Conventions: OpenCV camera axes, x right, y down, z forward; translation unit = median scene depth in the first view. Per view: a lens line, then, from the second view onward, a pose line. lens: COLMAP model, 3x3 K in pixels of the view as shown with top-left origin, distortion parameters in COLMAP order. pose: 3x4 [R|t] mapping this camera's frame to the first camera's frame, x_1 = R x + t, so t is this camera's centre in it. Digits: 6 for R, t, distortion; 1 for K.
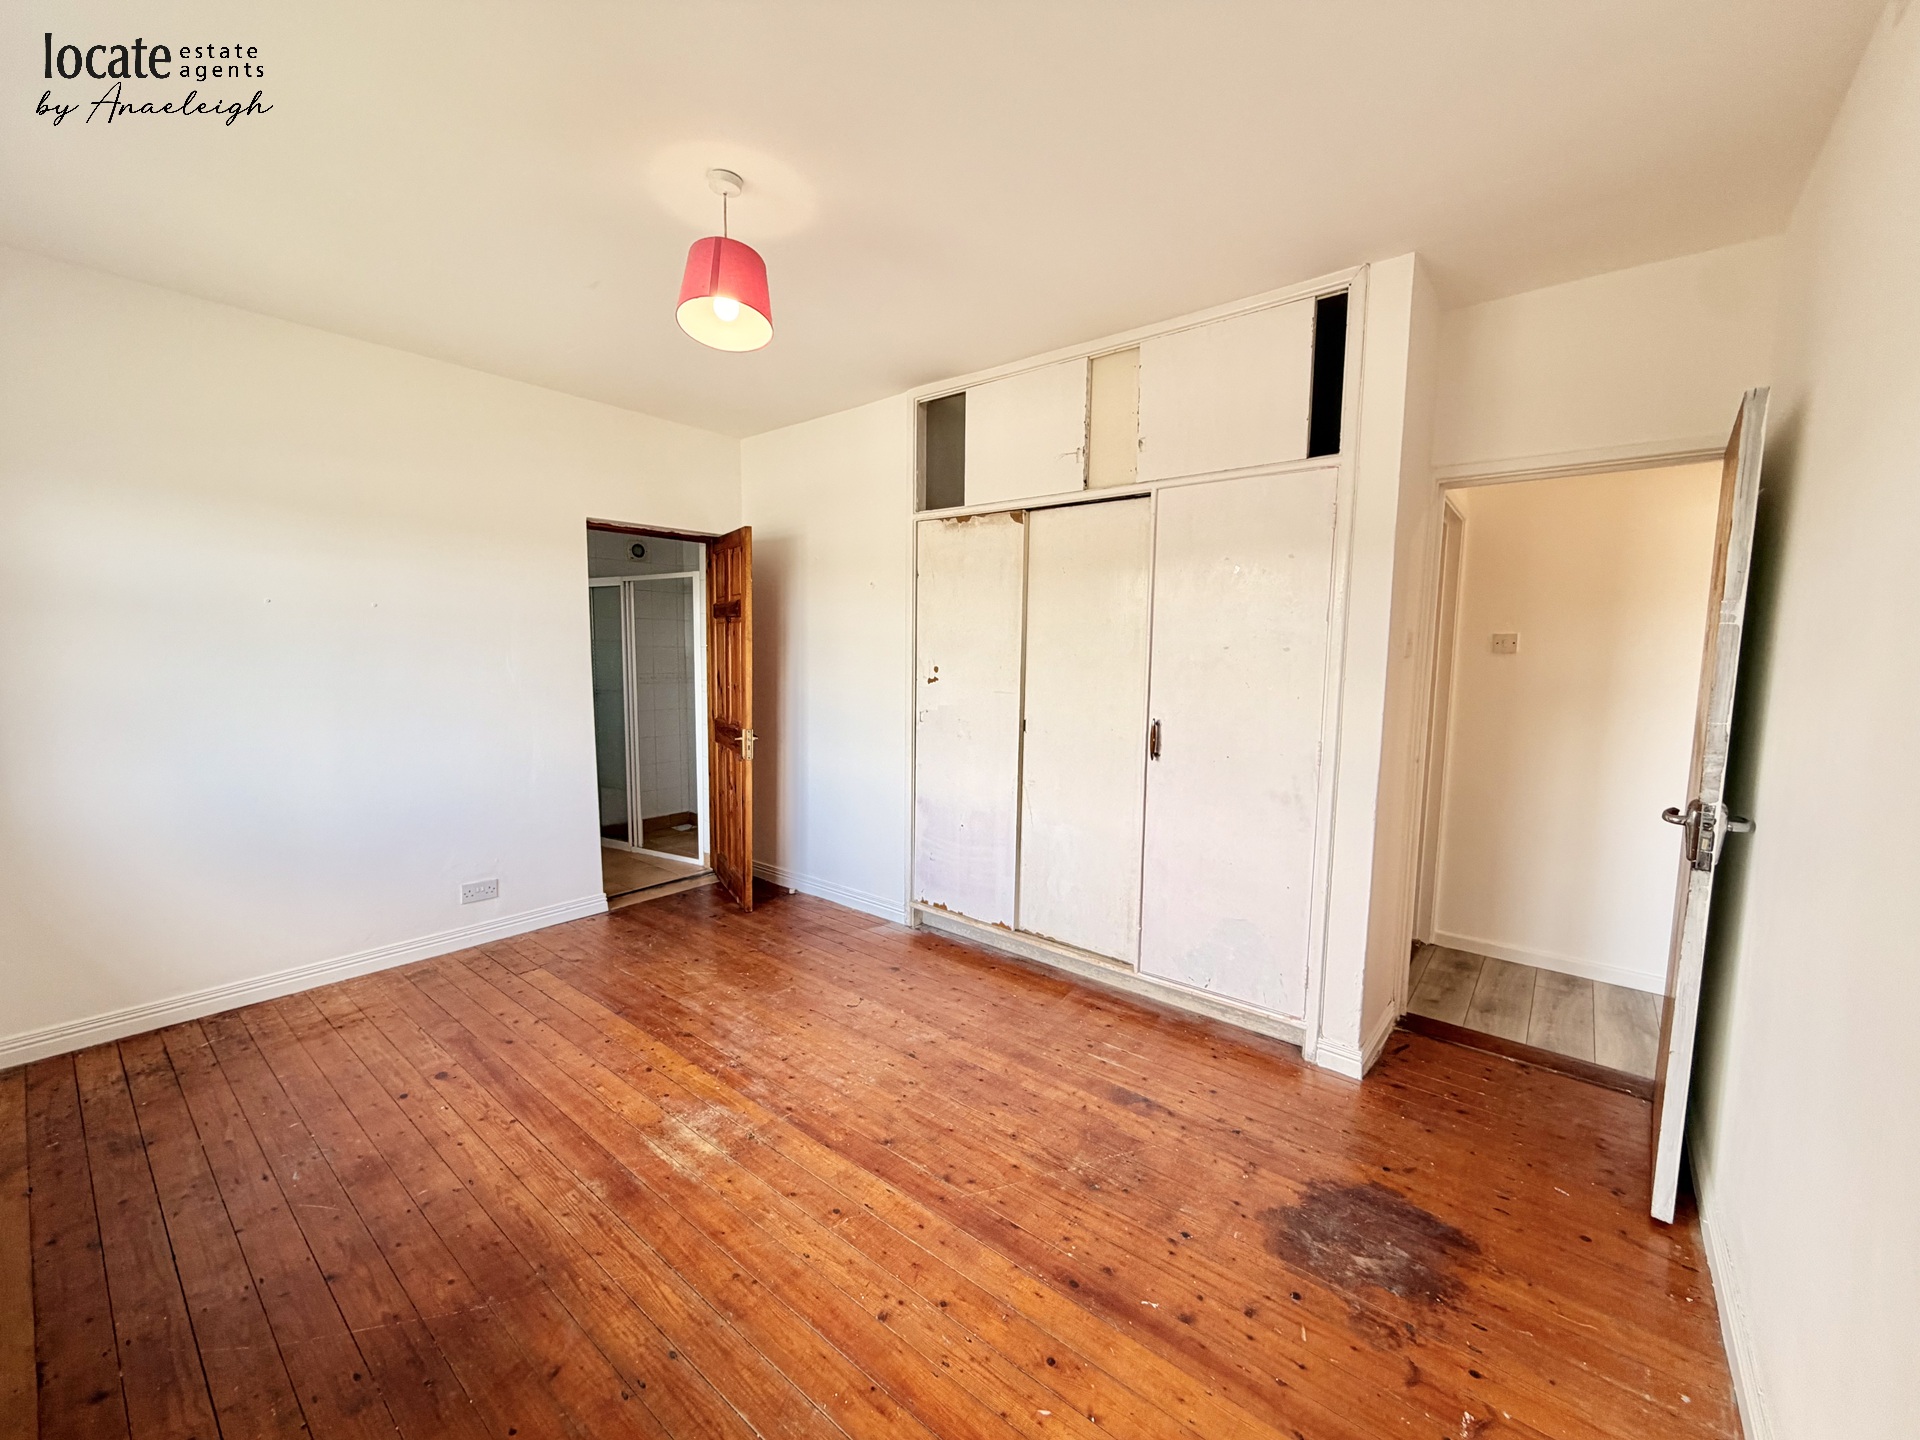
lens RADIAL K [[767.0, 0, 947.5], [0, 767.0, 713.9], [0, 0, 1]] dist [-0.000914, -0.000063]
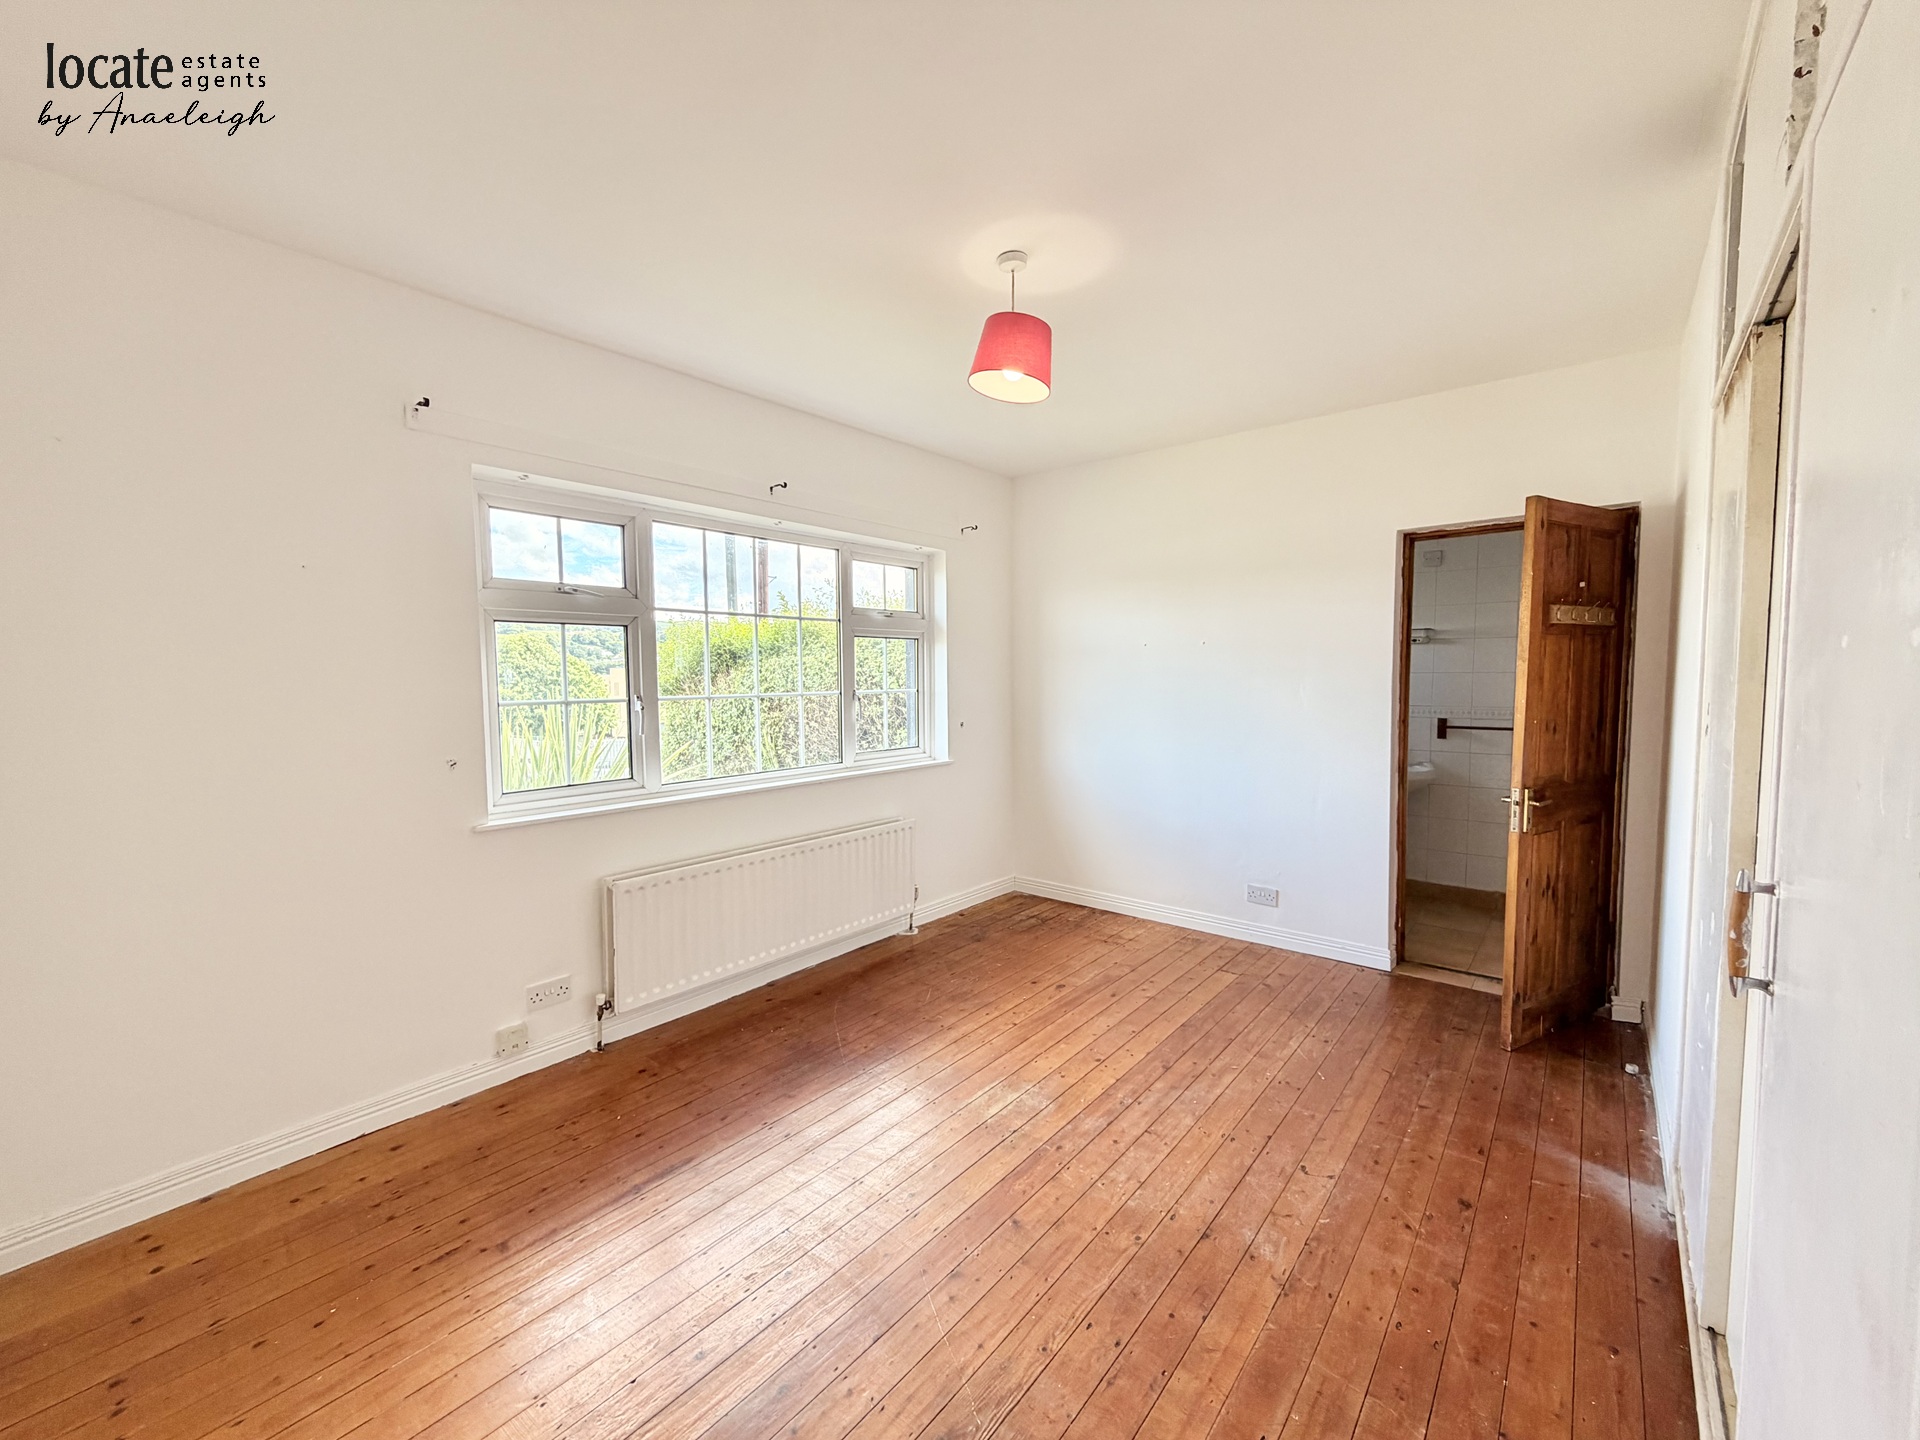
lens RADIAL K [[767.0, 0, 959.4], [0, 767.0, 724.3], [0, 0, 1]] dist [-0.000914, -0.000063]
pose [[-0.005784, 0.053339, -0.998560, 0.543245], [-0.079630, 0.995381, 0.053630, -0.043712], [0.996808, 0.079825, -0.001510, 0.615809]]
